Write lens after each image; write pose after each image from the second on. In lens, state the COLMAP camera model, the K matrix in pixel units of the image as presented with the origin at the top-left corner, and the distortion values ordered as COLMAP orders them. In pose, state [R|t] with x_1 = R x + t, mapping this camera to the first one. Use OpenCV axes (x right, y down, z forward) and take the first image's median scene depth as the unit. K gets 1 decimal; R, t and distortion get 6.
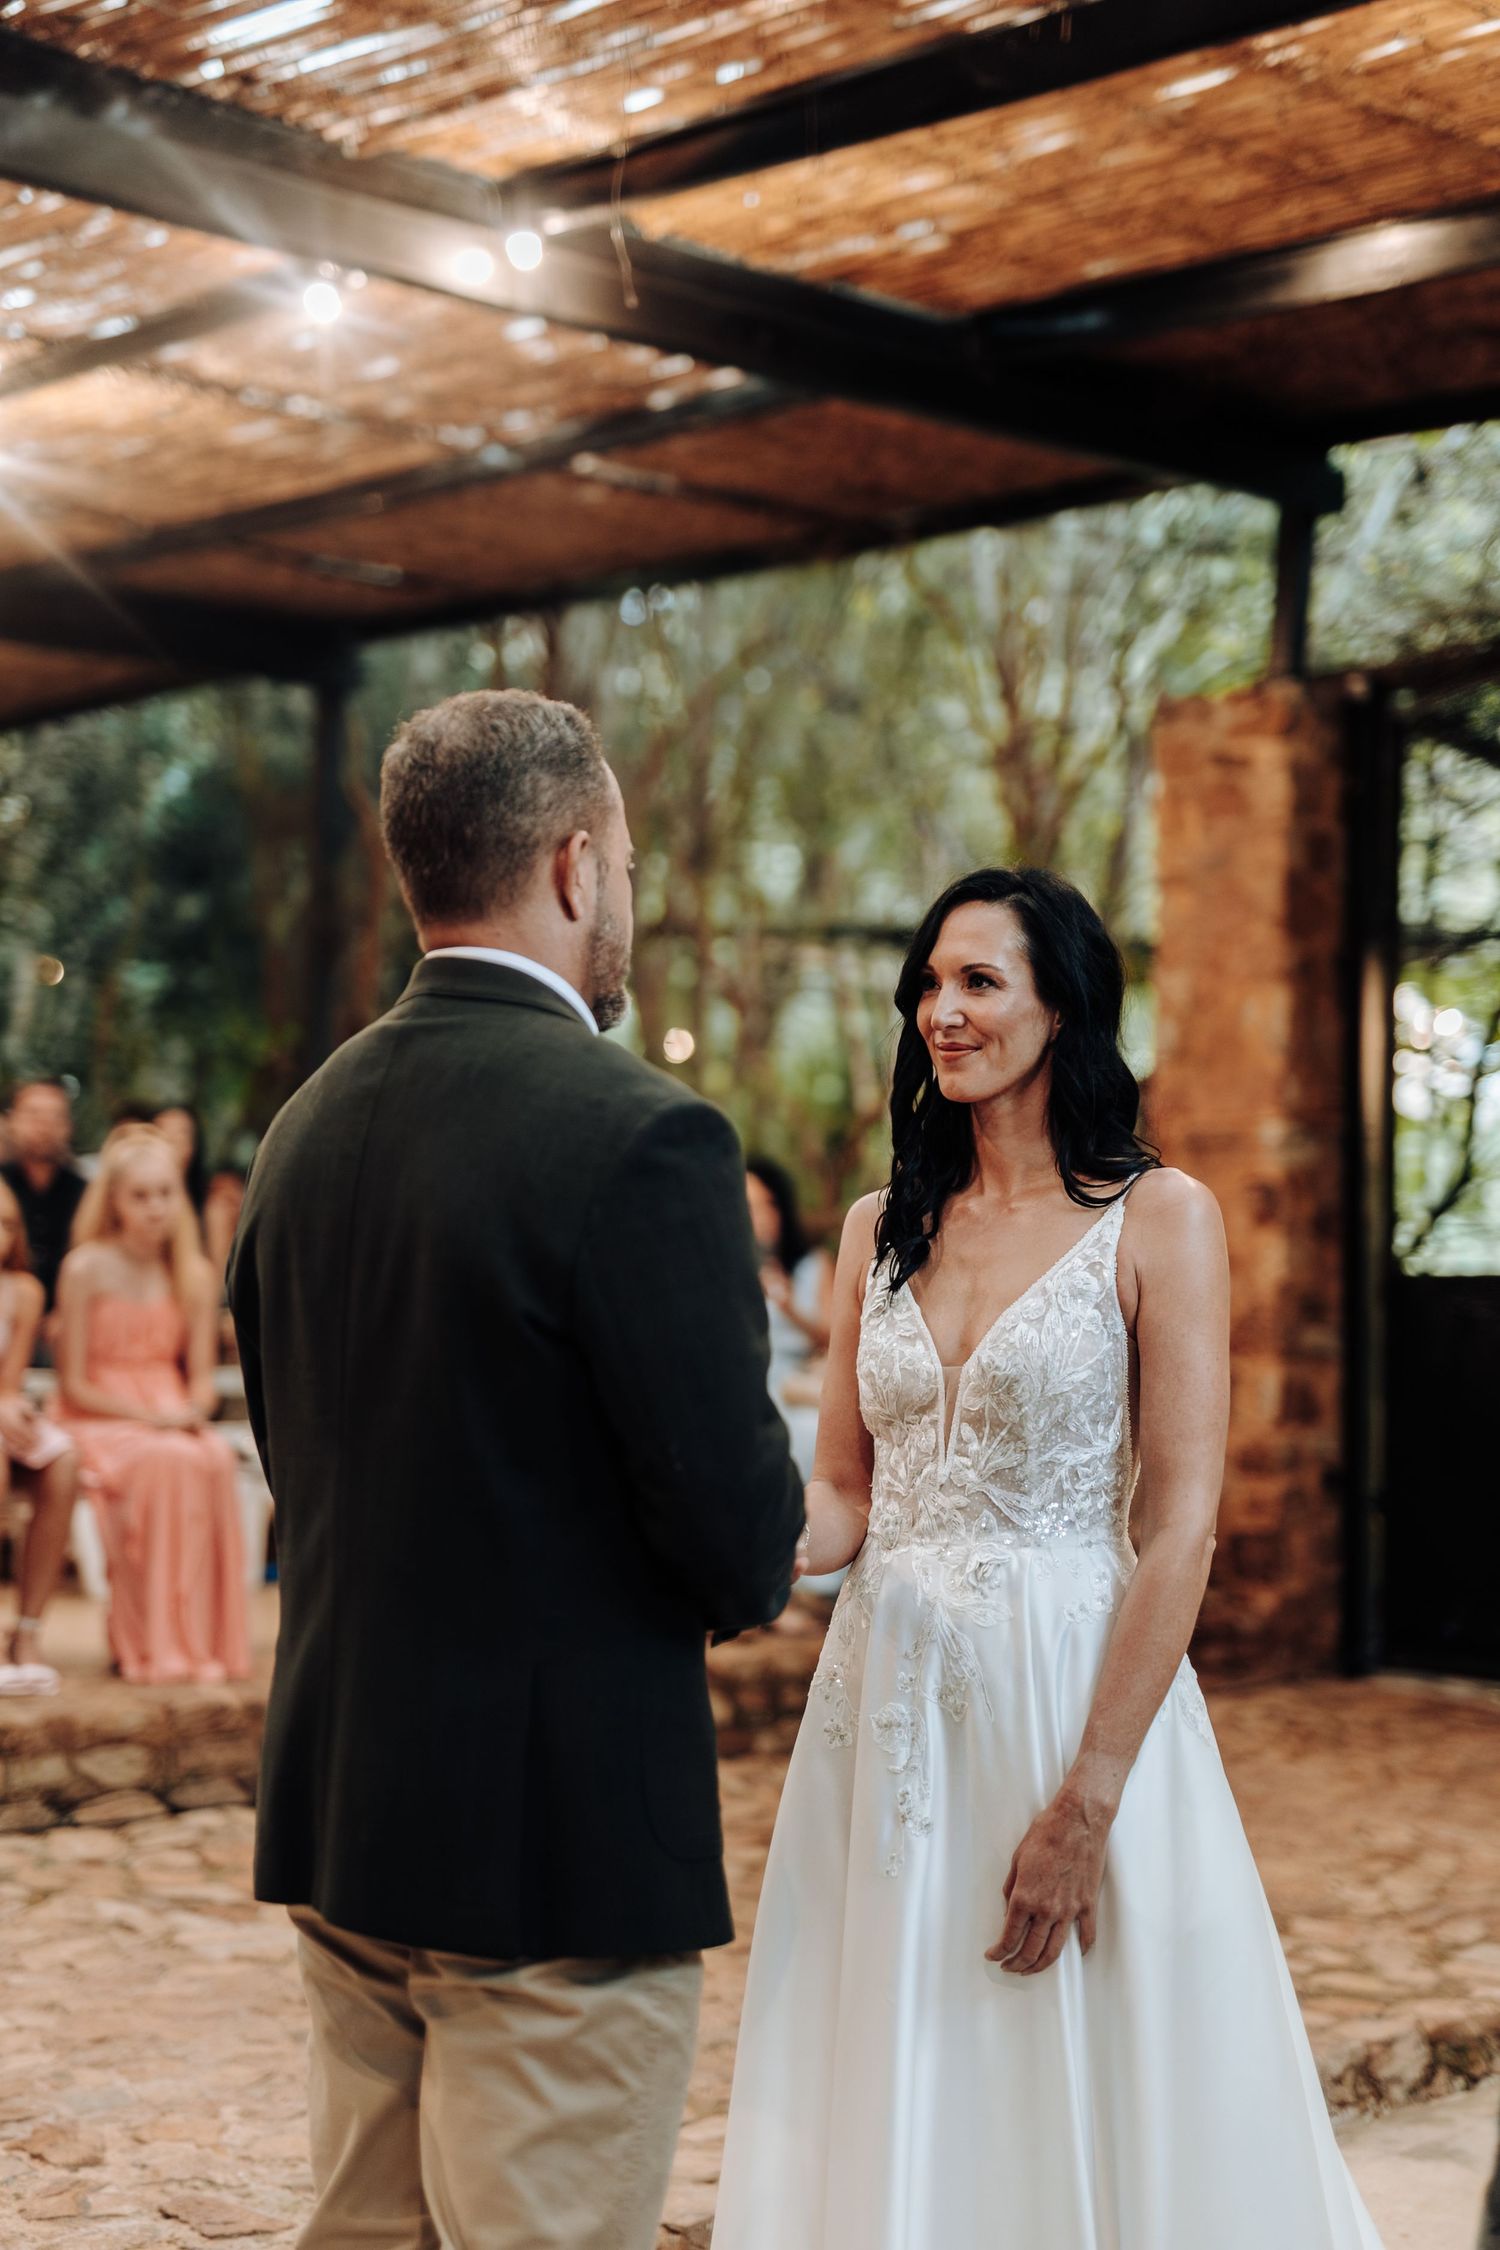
lens RADIAL K [[3181.3, 0, 749.2], [0, 3181.3, 1085.6], [0, 0, 1]] dist [0.111755, -0.023116]
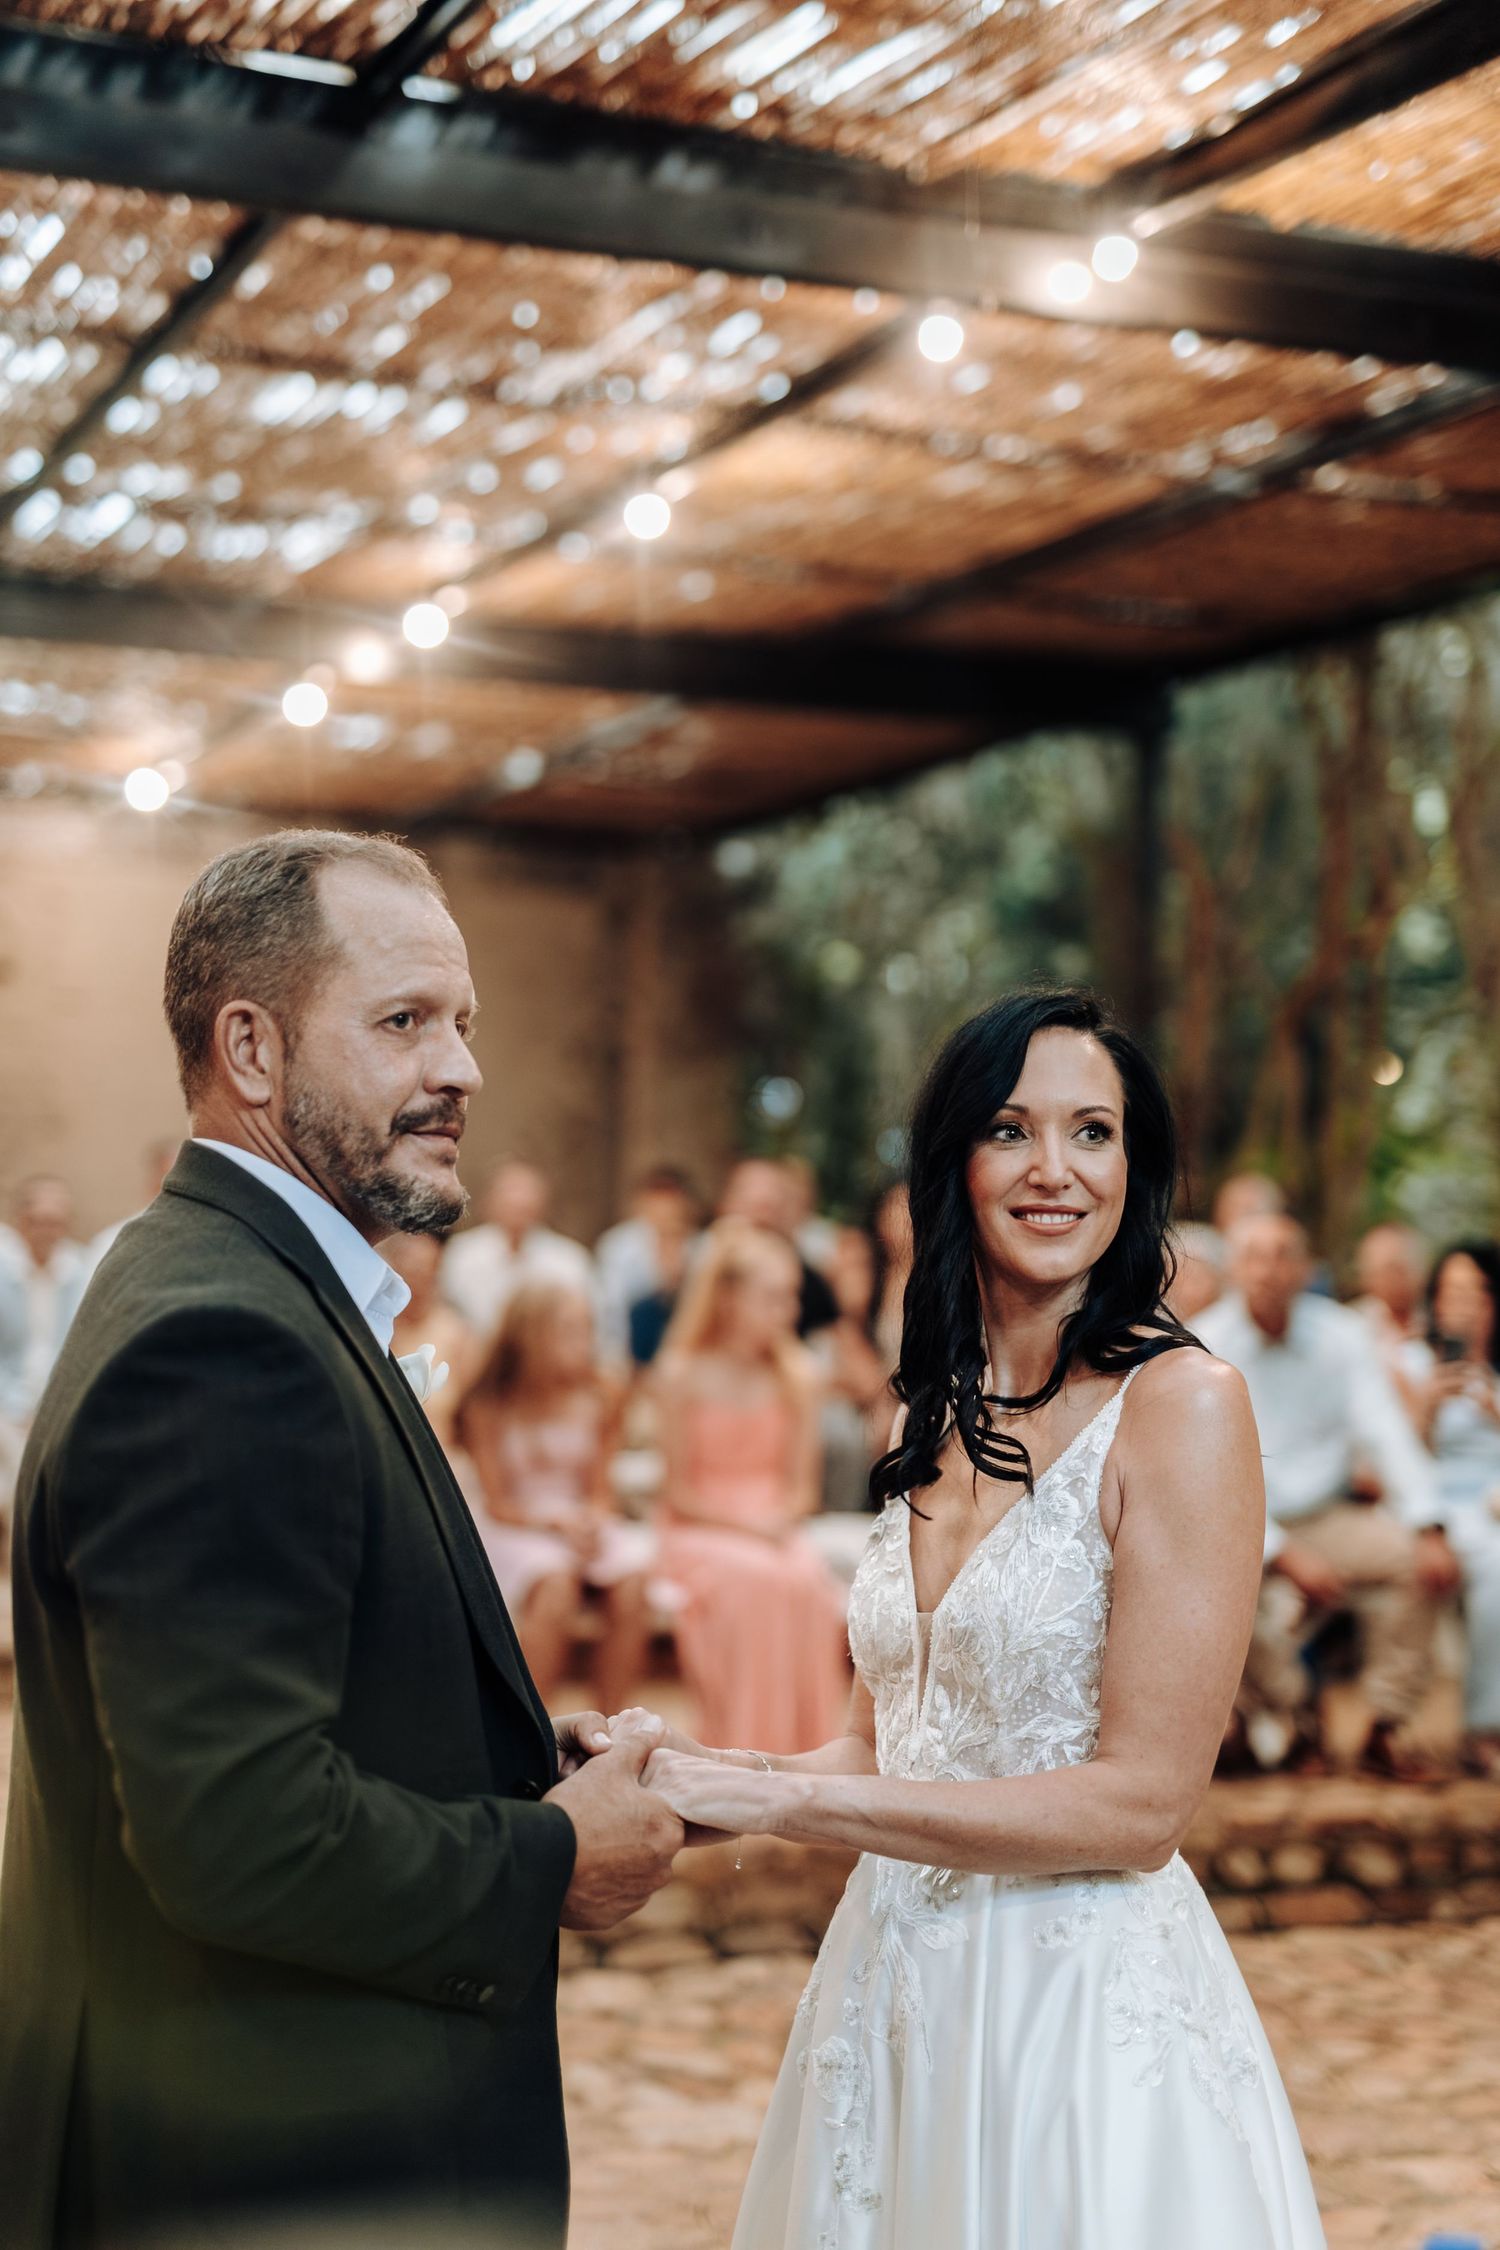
lens RADIAL K [[3189.3, 0, 750.0], [0, 3189.3, 1125.0], [0, 0, 1]] dist [0.000928, 0.014796]
pose [[0.947027, -0.024881, -0.320189, 0.114320], [0.024839, 0.999683, -0.004216, -0.011456], [0.320192, -0.003960, 0.947344, 0.102261]]
